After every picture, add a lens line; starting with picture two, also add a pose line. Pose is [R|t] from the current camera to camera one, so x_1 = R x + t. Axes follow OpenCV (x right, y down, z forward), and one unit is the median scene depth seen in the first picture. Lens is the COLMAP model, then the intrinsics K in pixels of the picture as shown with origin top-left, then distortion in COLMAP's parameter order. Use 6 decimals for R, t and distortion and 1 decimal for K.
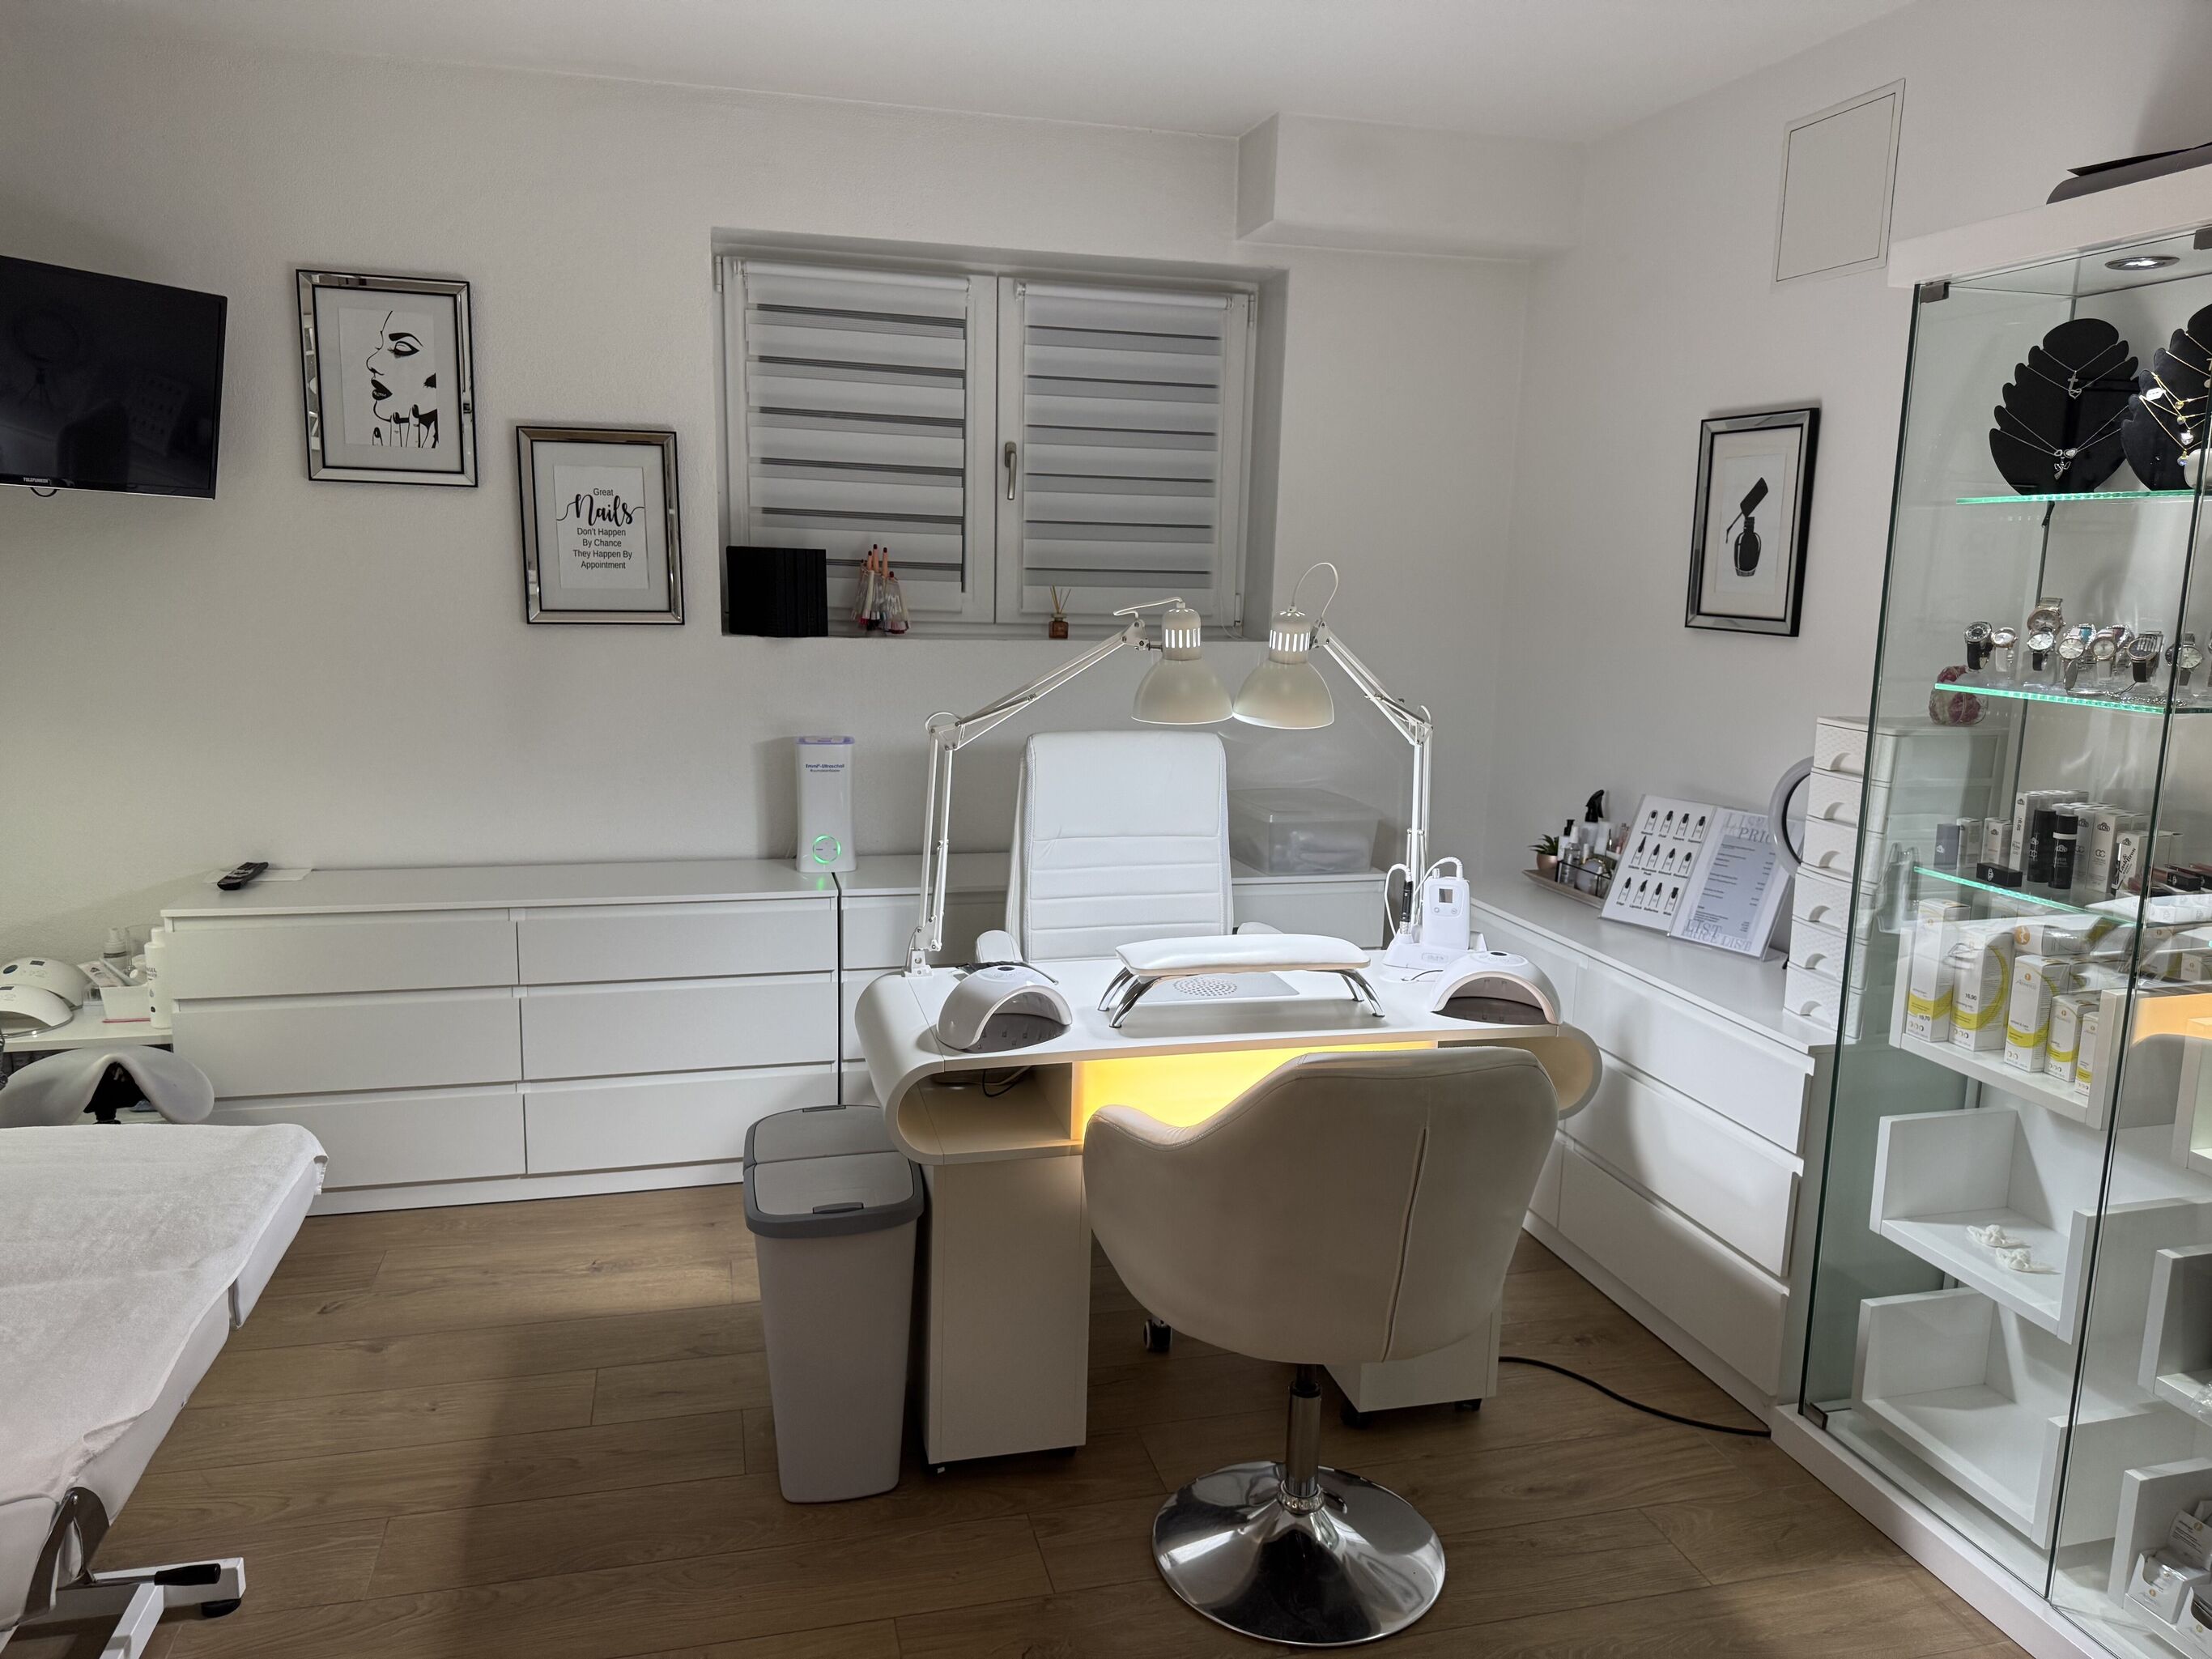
lens RADIAL K [[1580.6, 0, 1116.2], [0, 1580.6, 837.7], [0, 0, 1]] dist [0.029467, -0.049509]
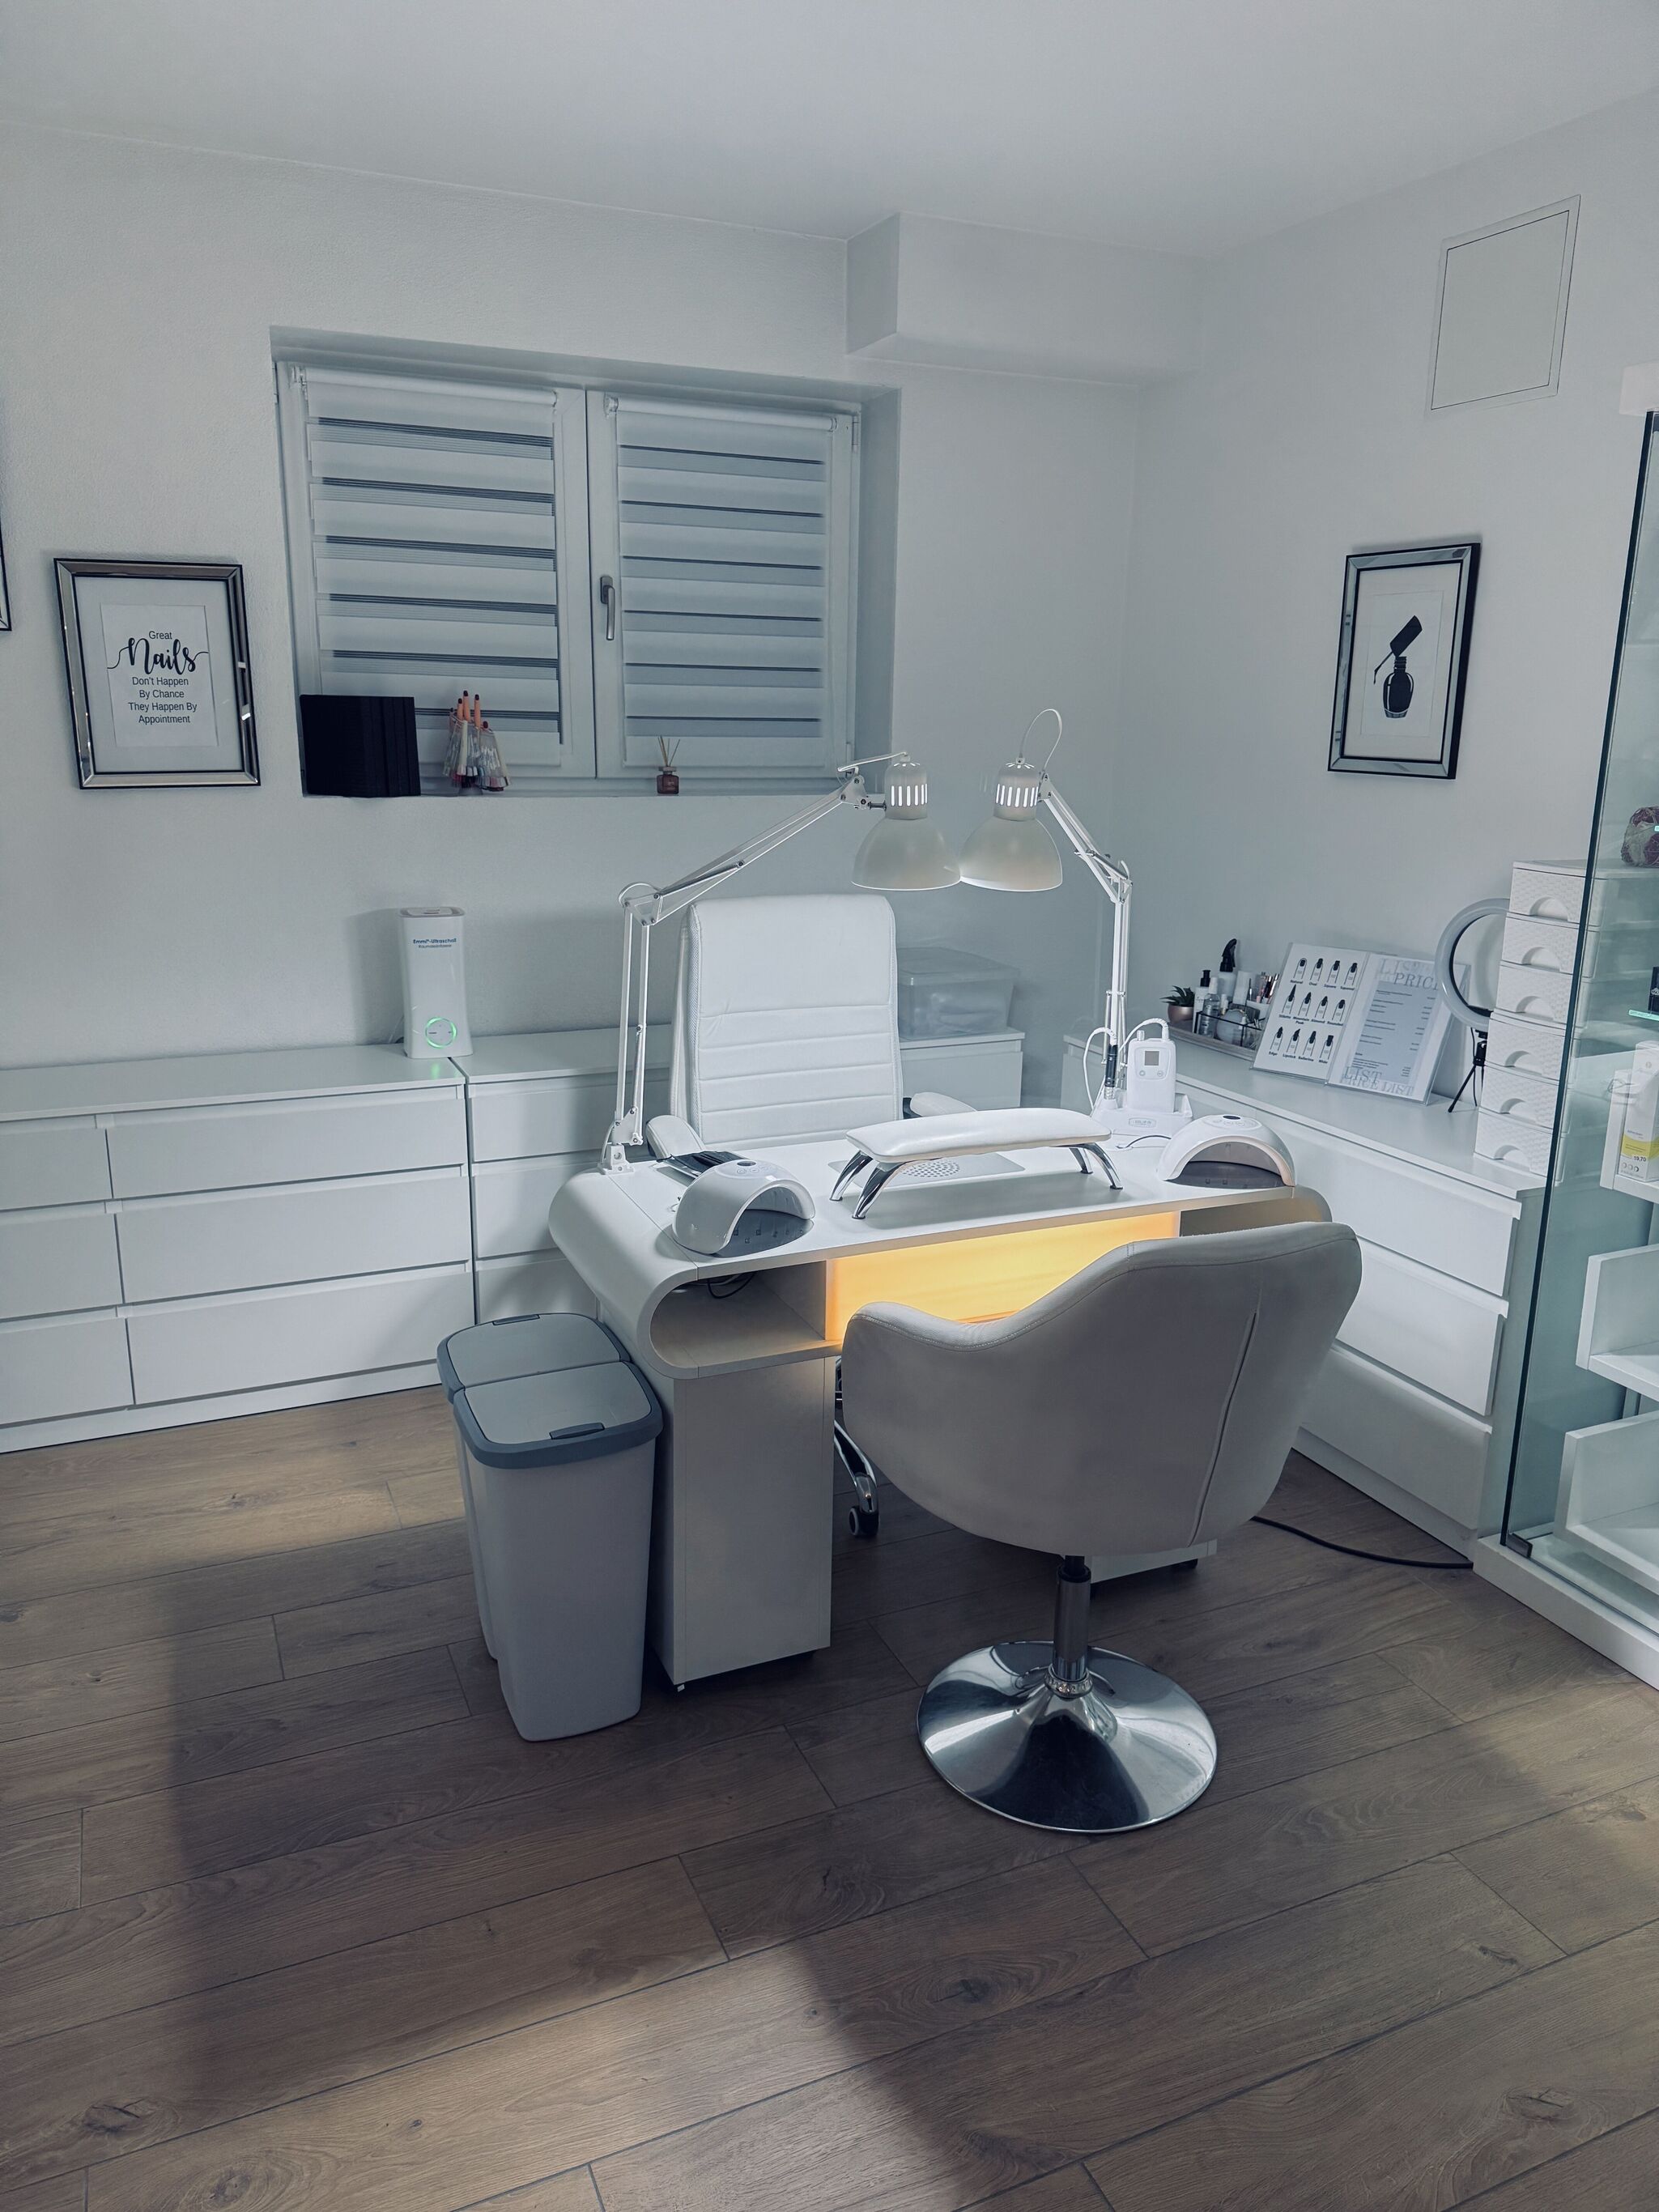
lens RADIAL K [[1580.6, 0, 847.4], [0, 1580.6, 1123.6], [0, 0, 1]] dist [0.029467, -0.049509]
pose [[0.986689, -0.051791, 0.154151, -0.120232], [0.038334, 0.995291, 0.089029, -0.015697], [-0.158036, -0.081935, 0.984028, 0.067035]]
